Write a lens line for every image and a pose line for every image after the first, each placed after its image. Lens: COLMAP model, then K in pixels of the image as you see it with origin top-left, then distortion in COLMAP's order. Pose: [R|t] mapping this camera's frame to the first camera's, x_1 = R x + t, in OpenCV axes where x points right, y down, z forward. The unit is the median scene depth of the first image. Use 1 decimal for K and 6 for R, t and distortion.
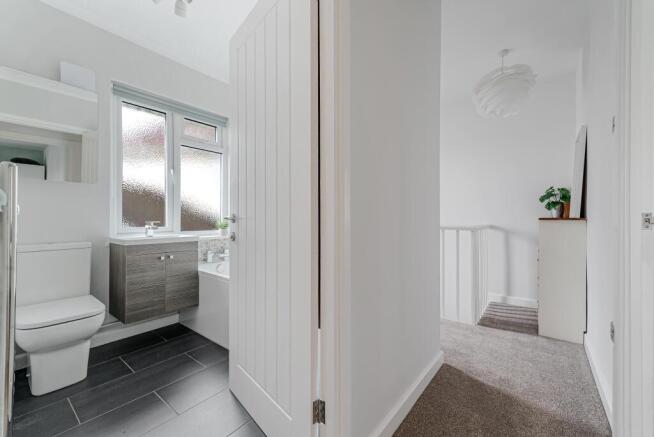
lens RADIAL K [[269.5, 0, 325.9], [0, 269.5, 218.6], [0, 0, 1]] dist [0.014081, -0.000078]
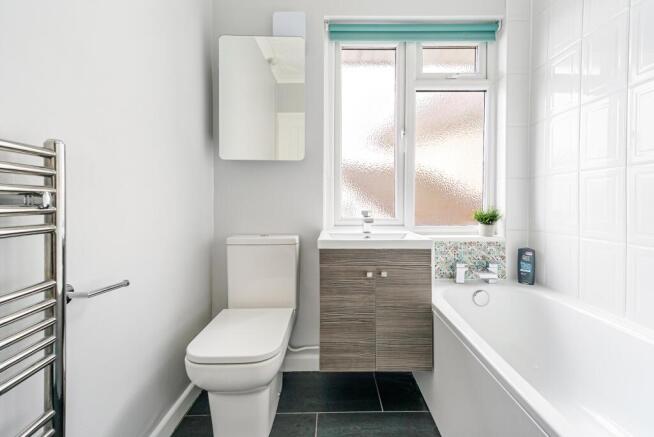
lens RADIAL K [[269.5, 0, 330.9], [0, 269.5, 212.2], [0, 0, 1]] dist [0.014081, -0.000078]
pose [[0.623346, 0.010513, -0.781876, -0.211090], [0.002526, 0.999877, 0.015458, 0.006900], [0.781942, -0.011611, 0.623243, 0.585506]]
